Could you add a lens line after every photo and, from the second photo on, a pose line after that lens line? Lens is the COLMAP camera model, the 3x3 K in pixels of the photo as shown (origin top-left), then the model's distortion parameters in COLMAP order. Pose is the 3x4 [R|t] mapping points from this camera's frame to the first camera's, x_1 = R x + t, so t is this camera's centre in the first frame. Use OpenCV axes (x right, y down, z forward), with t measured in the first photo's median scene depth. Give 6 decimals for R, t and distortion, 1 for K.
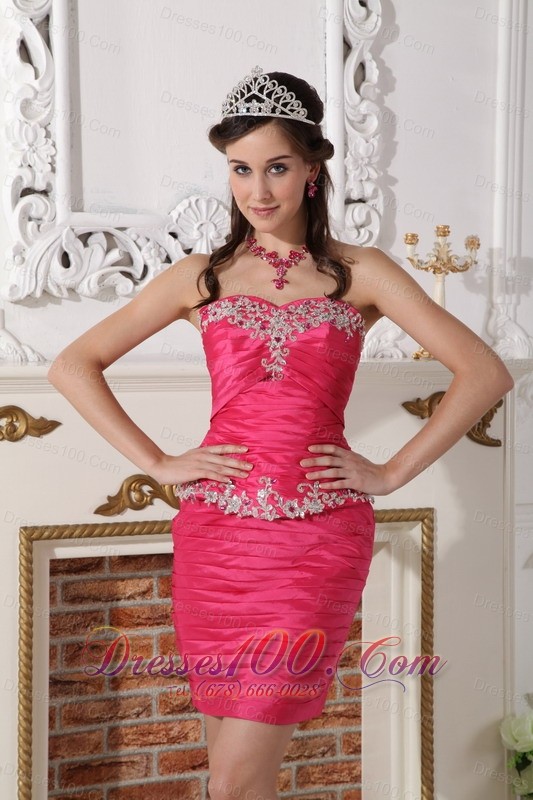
lens RADIAL K [[1895.1, 0, 276.6], [0, 1895.1, 401.2], [0, 0, 1]] dist [0.404395, 0.226864]
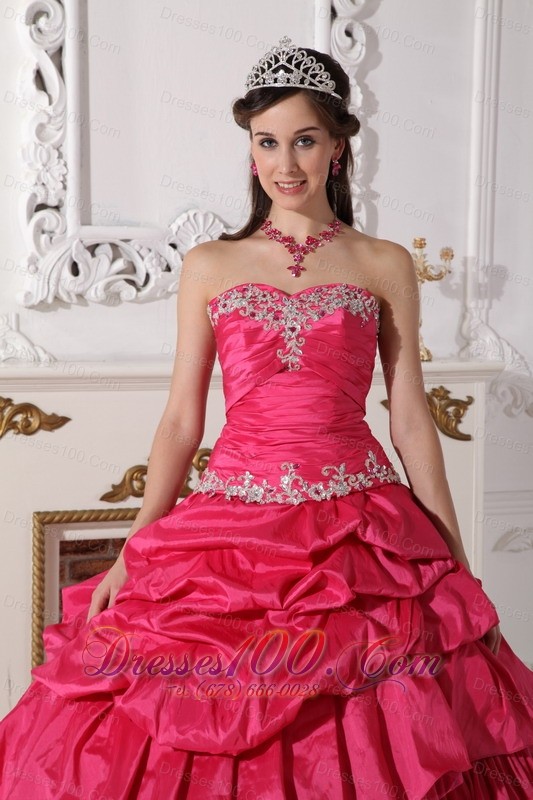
lens RADIAL K [[1942.4, 0, 266.5], [0, 1942.4, 400.0], [0, 0, 1]] dist [0.436034, 0.087256]
pose [[0.999820, 0.005679, -0.018093, 0.019738], [-0.005506, 0.999939, 0.009569, -0.009152], [0.018146, -0.009467, 0.999791, -0.120817]]
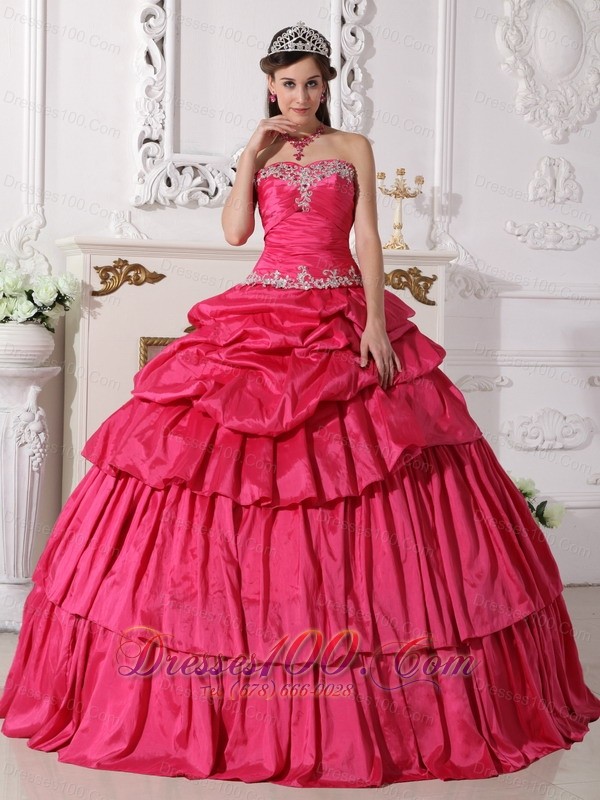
lens RADIAL K [[1840.5, 0, 300.0], [0, 1840.5, 282.7], [0, 0, 1]] dist [0.303835, -0.015090]
pose [[0.999856, 0.014245, -0.009267, 0.017361], [-0.015062, 0.995351, -0.095126, 0.152974], [0.007868, 0.095252, 0.995422, -0.540691]]
